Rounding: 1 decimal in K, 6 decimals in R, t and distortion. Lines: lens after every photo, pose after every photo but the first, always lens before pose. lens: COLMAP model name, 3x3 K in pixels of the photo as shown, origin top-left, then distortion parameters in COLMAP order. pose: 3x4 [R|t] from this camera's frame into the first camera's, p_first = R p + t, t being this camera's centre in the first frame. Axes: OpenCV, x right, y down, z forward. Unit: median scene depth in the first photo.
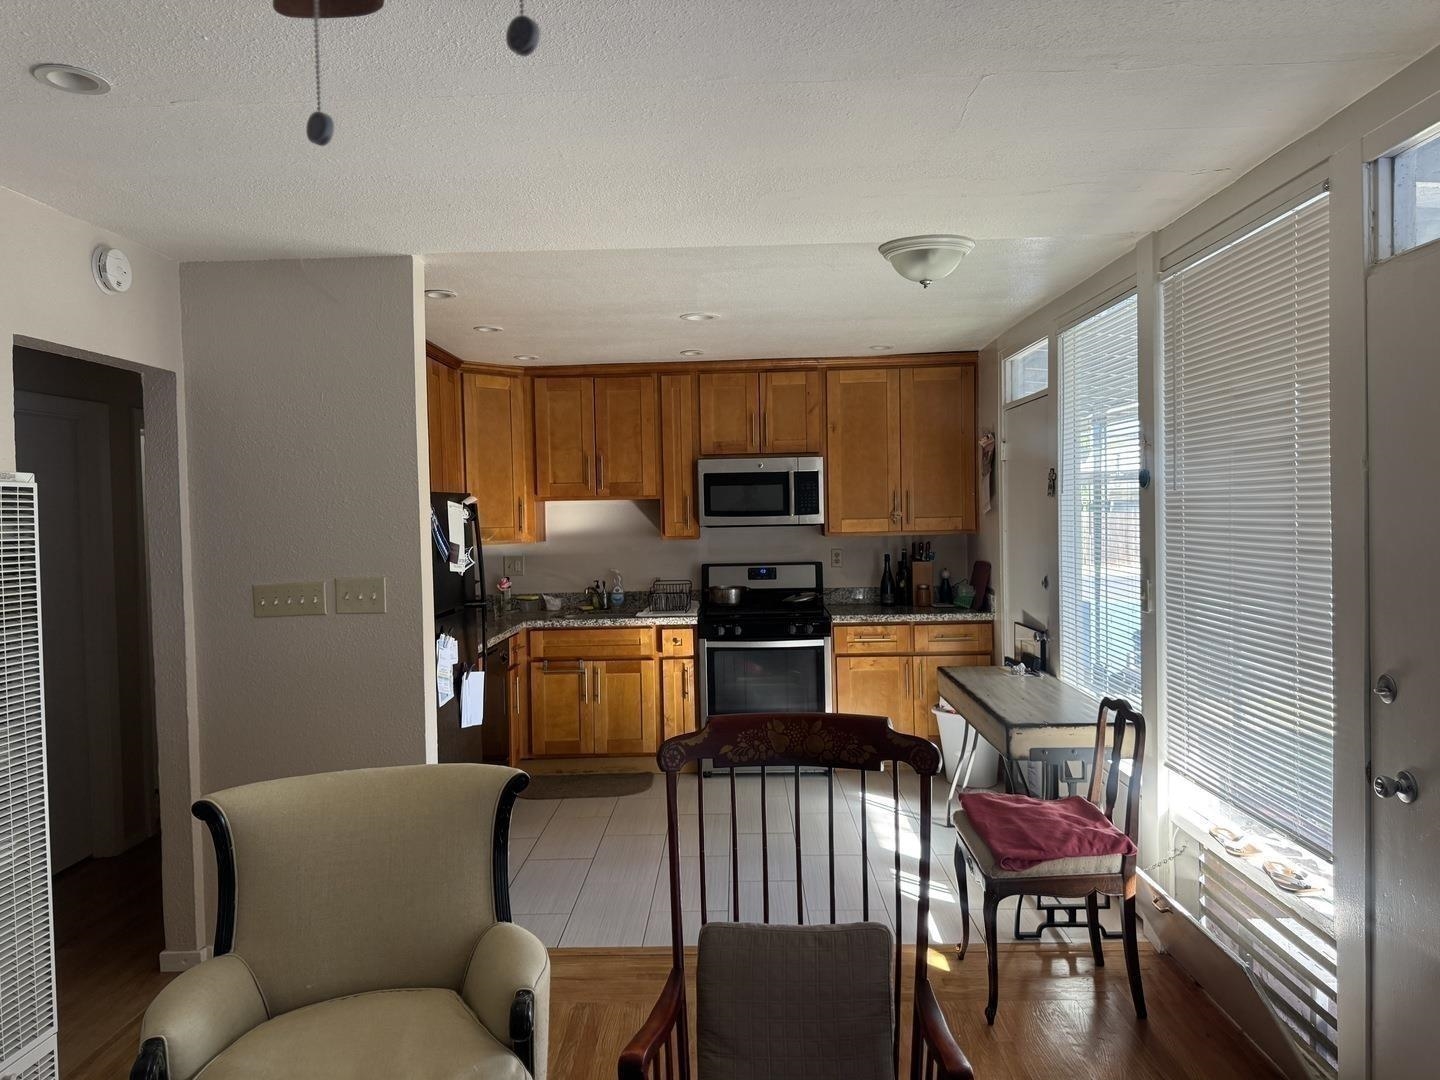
lens RADIAL K [[1009.1, 0, 720.0], [0, 1009.1, 540.0], [0, 0, 1]] dist [0.115978, -0.206257]
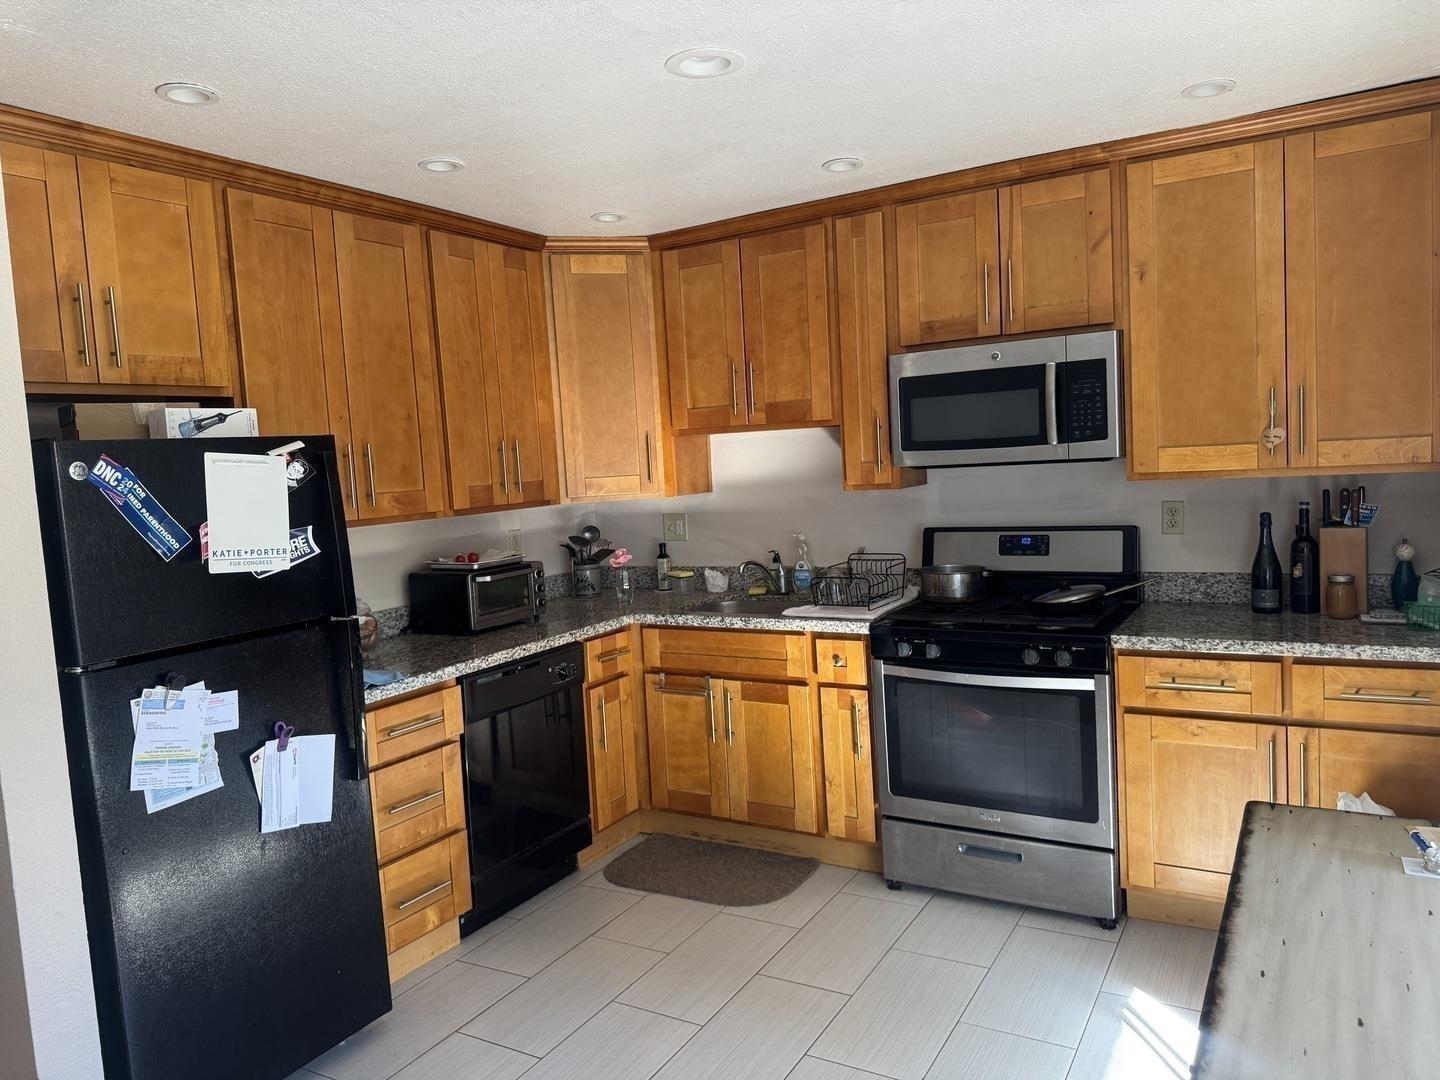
lens RADIAL K [[1009.1, 0, 720.0], [0, 1009.1, 540.0], [0, 0, 1]] dist [0.115978, -0.206257]
pose [[0.869220, 0.014032, -0.494227, 0.187424], [0.023320, 0.997321, 0.069328, -0.015054], [0.493876, -0.071787, 0.866564, 0.424442]]
